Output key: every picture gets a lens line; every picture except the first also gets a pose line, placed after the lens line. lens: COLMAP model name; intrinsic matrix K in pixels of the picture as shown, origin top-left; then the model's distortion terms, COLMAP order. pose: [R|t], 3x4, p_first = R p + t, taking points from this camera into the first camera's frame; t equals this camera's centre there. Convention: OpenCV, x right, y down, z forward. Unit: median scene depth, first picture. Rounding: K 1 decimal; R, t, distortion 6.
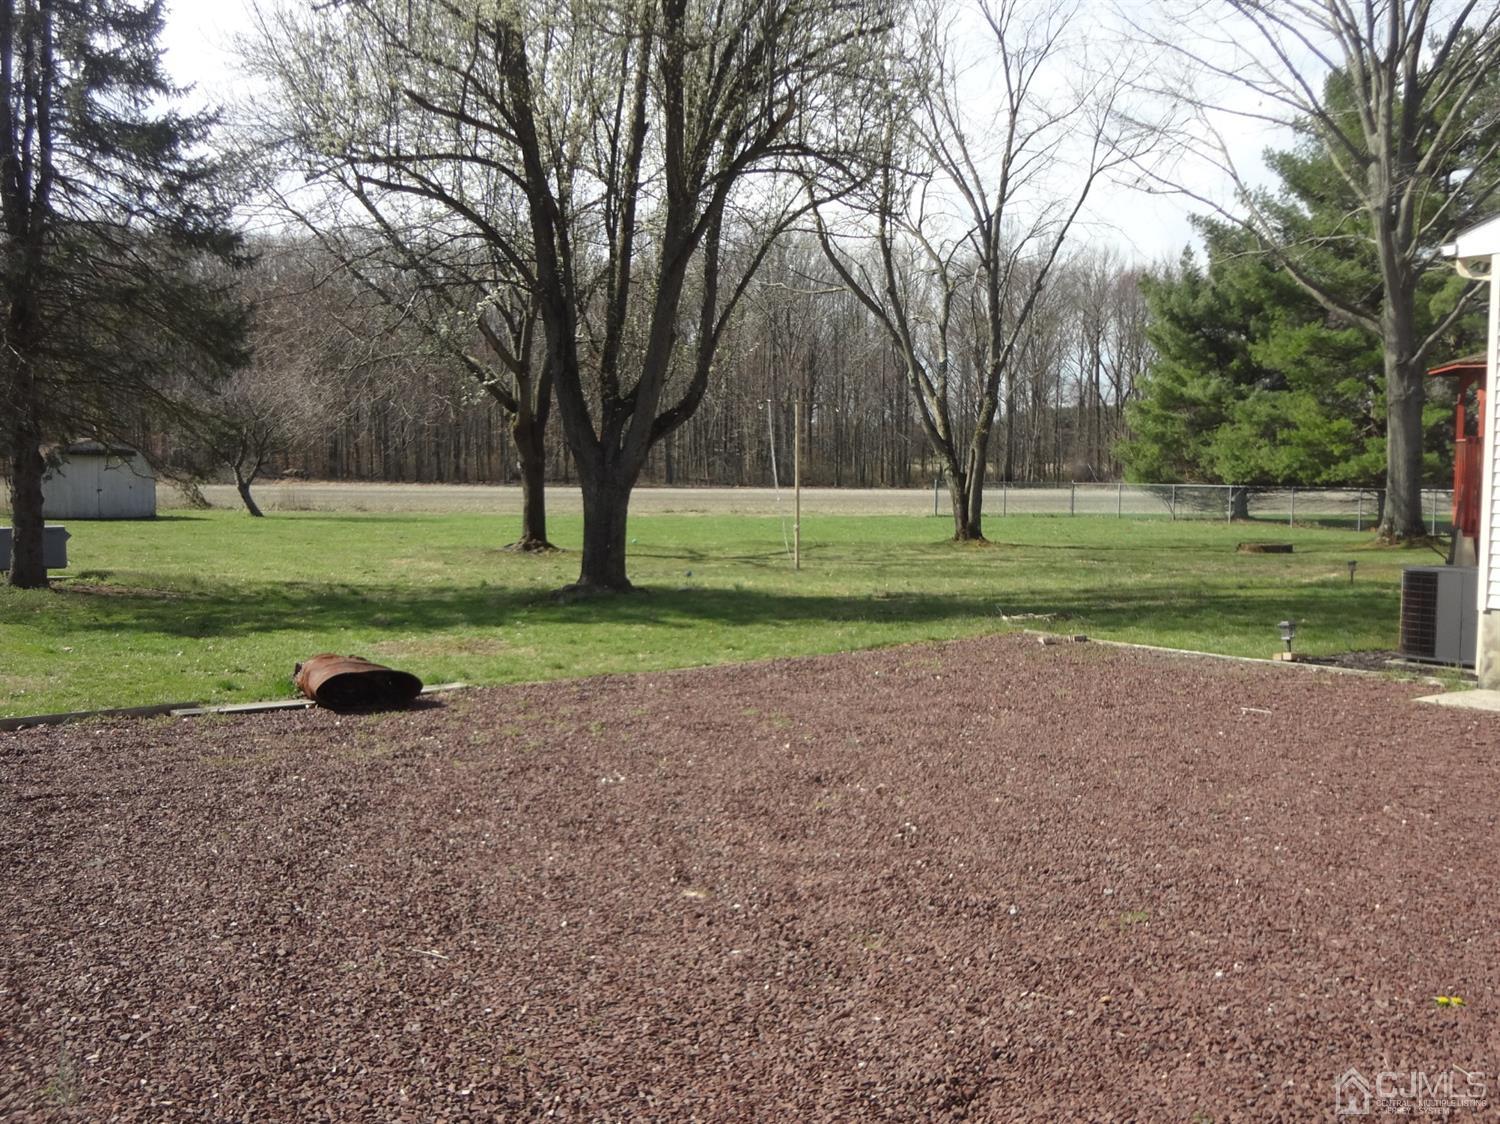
lens RADIAL K [[1509.2, 0, 756.4], [0, 1509.2, 556.6], [0, 0, 1]] dist [-0.023347, 0.000000]
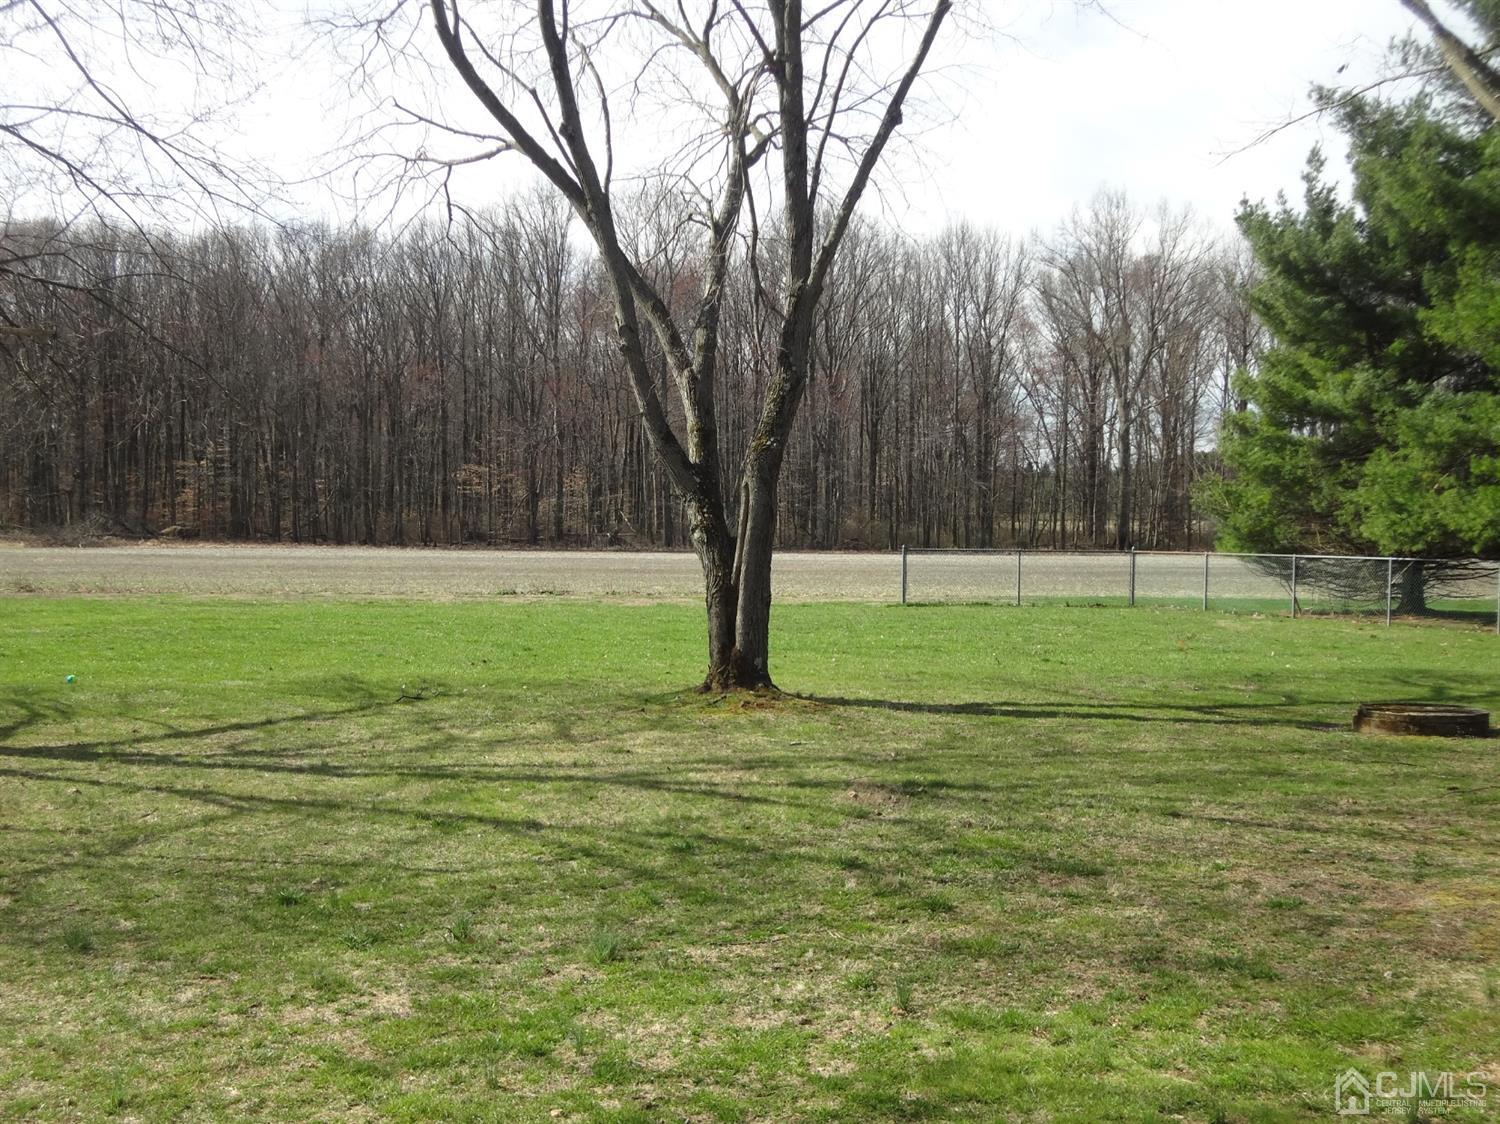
lens RADIAL K [[1798.5, 0, 744.1], [0, 1798.5, 566.5], [0, 0, 1]] dist [-0.013682, 0.000000]
pose [[0.997997, 0.001843, -0.063239, 0.111090], [-0.004128, 0.999342, -0.036024, -0.017610], [0.063131, 0.036213, 0.997348, 0.298908]]
